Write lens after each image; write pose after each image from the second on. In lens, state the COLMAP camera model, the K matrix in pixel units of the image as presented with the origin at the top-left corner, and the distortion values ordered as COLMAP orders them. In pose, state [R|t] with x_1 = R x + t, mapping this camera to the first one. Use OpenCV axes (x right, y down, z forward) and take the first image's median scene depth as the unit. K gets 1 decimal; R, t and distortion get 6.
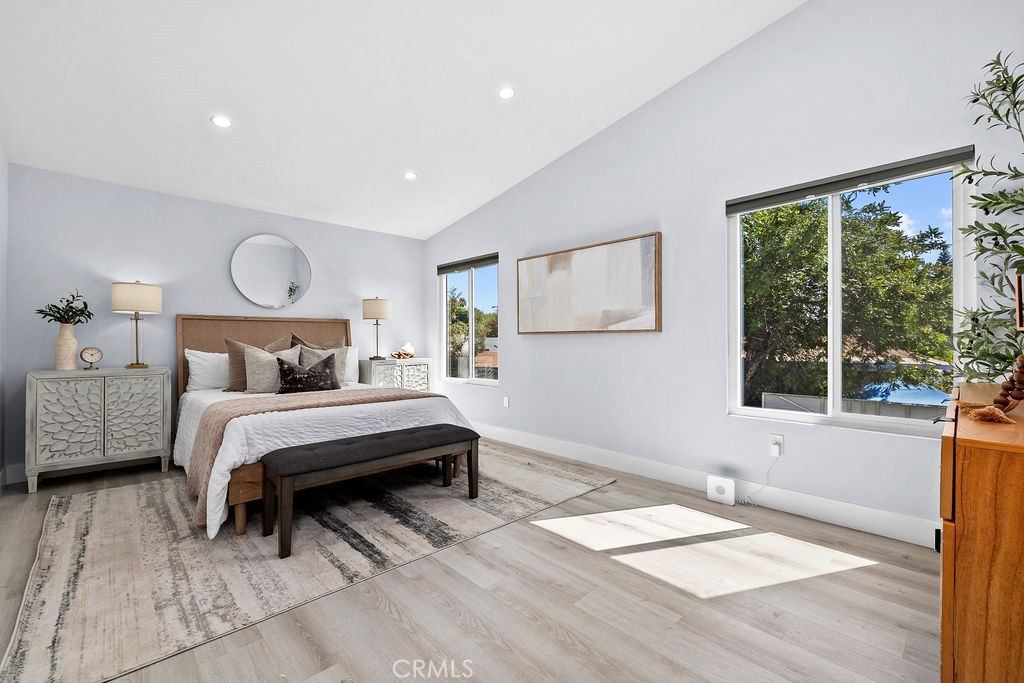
lens RADIAL K [[432.8, 0, 511.7], [0, 432.8, 341.0], [0, 0, 1]] dist [0.004292, -0.000219]
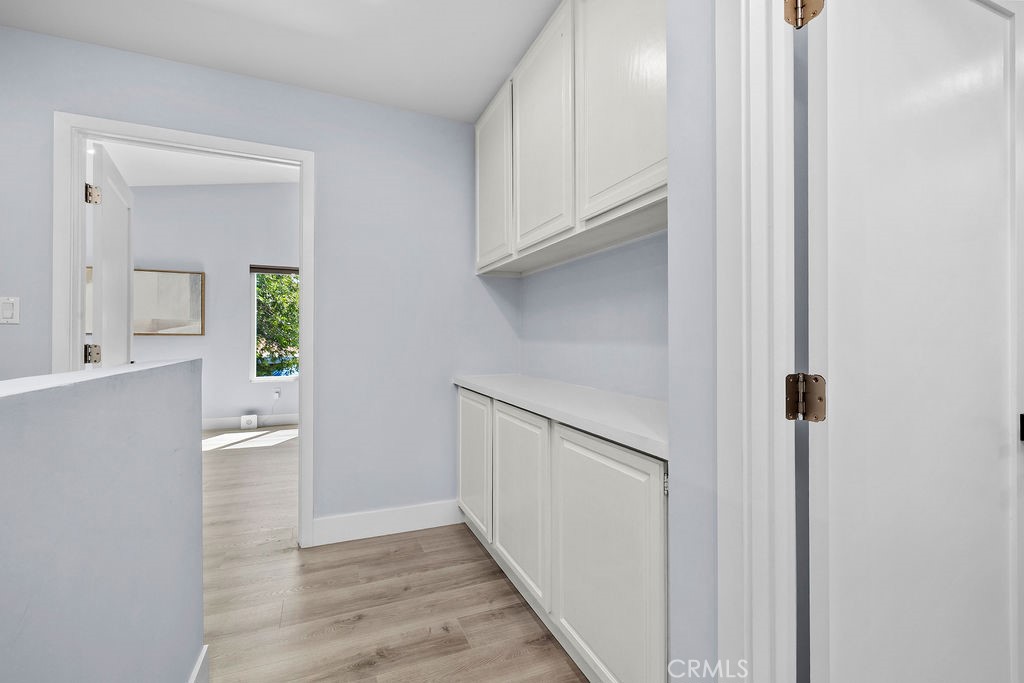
lens RADIAL K [[432.8, 0, 505.0], [0, 432.8, 338.2], [0, 0, 1]] dist [0.004292, -0.000219]
pose [[0.349406, 0.002116, 0.936969, -0.743433], [0.001609, 0.999995, -0.002858, -0.004922], [-0.936970, 0.002506, 0.349400, -0.570323]]
